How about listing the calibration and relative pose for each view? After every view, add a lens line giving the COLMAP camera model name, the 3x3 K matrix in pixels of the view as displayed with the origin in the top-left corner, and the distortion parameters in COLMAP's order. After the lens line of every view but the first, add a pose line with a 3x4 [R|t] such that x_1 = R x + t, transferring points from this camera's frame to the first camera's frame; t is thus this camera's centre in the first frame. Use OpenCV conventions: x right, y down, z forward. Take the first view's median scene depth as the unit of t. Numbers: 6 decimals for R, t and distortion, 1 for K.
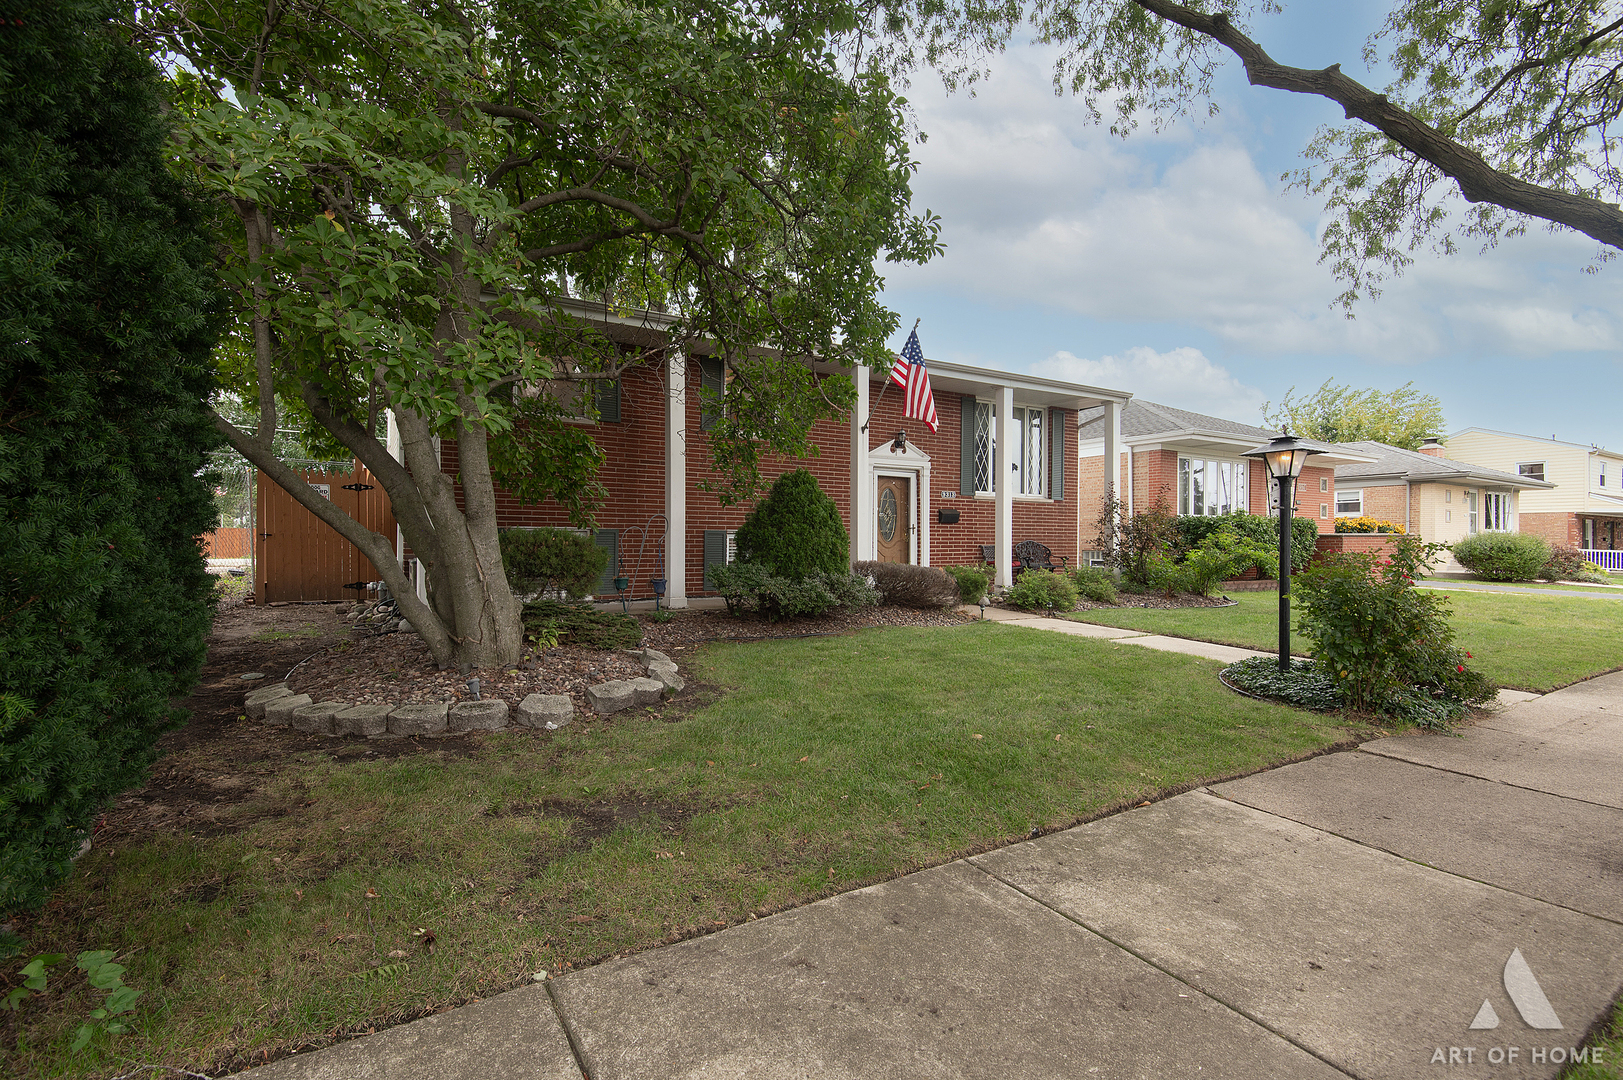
lens RADIAL K [[727.1, 0, 802.3], [0, 727.1, 536.8], [0, 0, 1]] dist [0.019292, -0.010754]
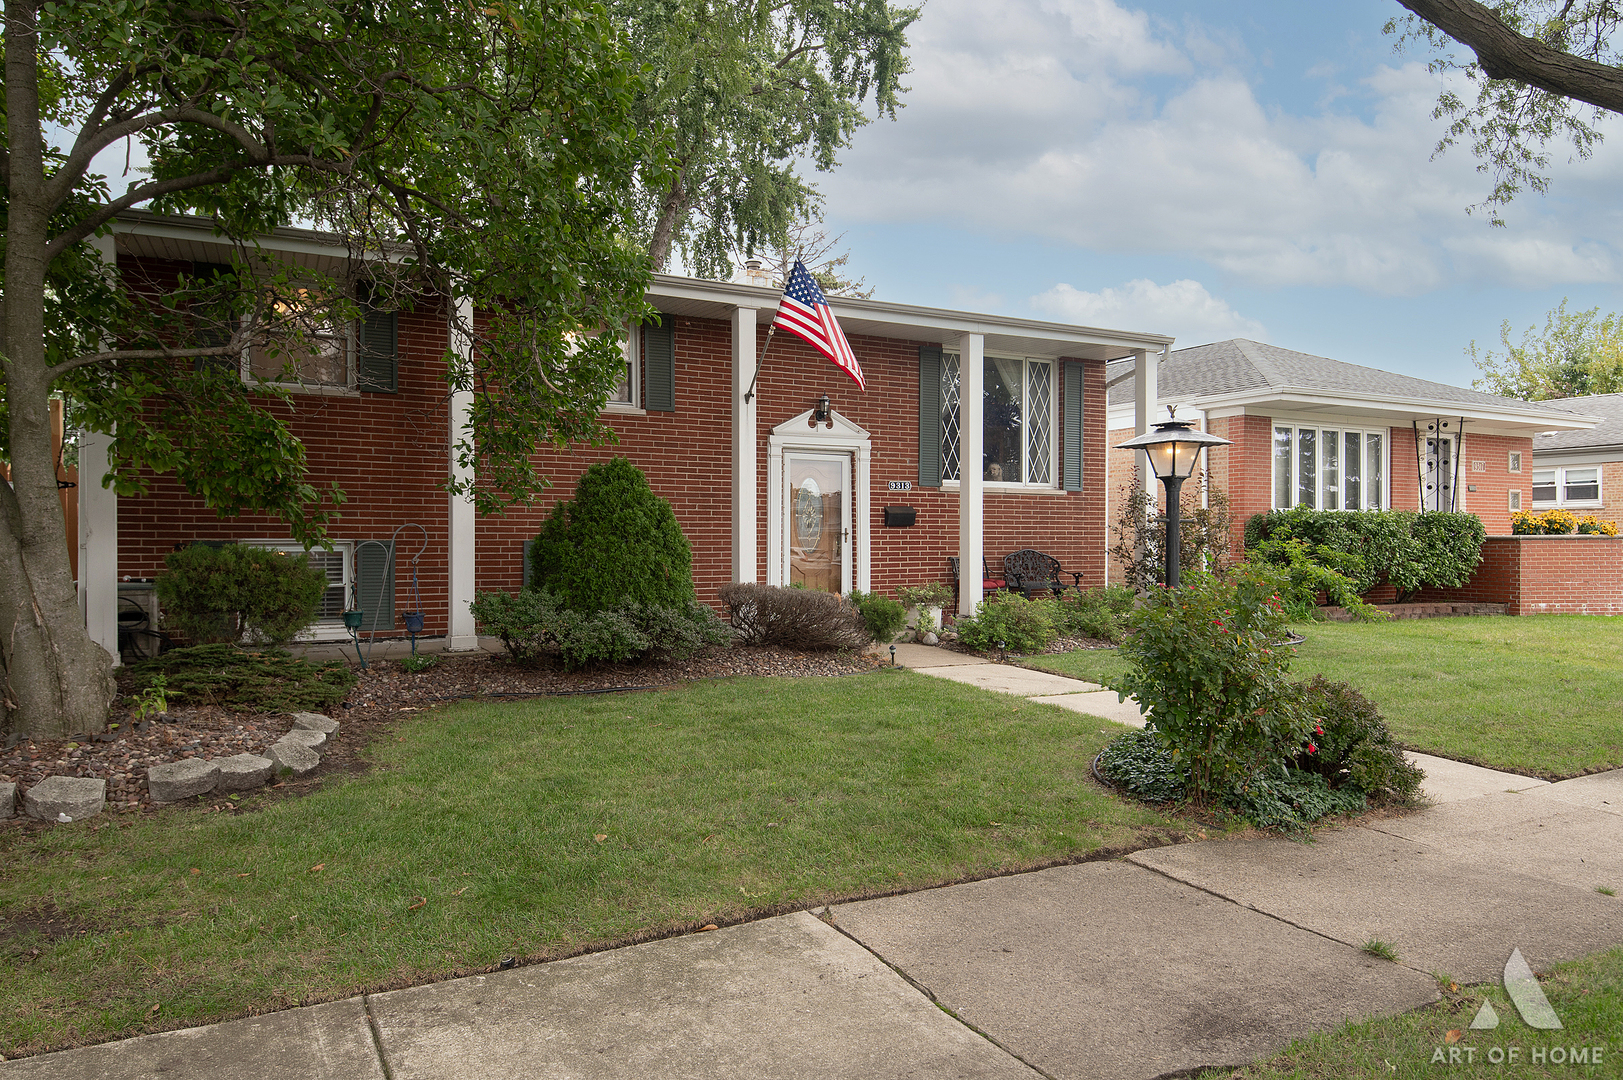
lens RADIAL K [[1057.9, 0, 809.6], [0, 1057.9, 537.6], [0, 0, 1]] dist [0.018928, -0.014968]
pose [[0.998774, -0.003930, -0.049354, 0.235519], [0.004204, 0.999976, 0.005448, -0.019517], [0.049331, -0.005649, 0.998766, -0.040862]]
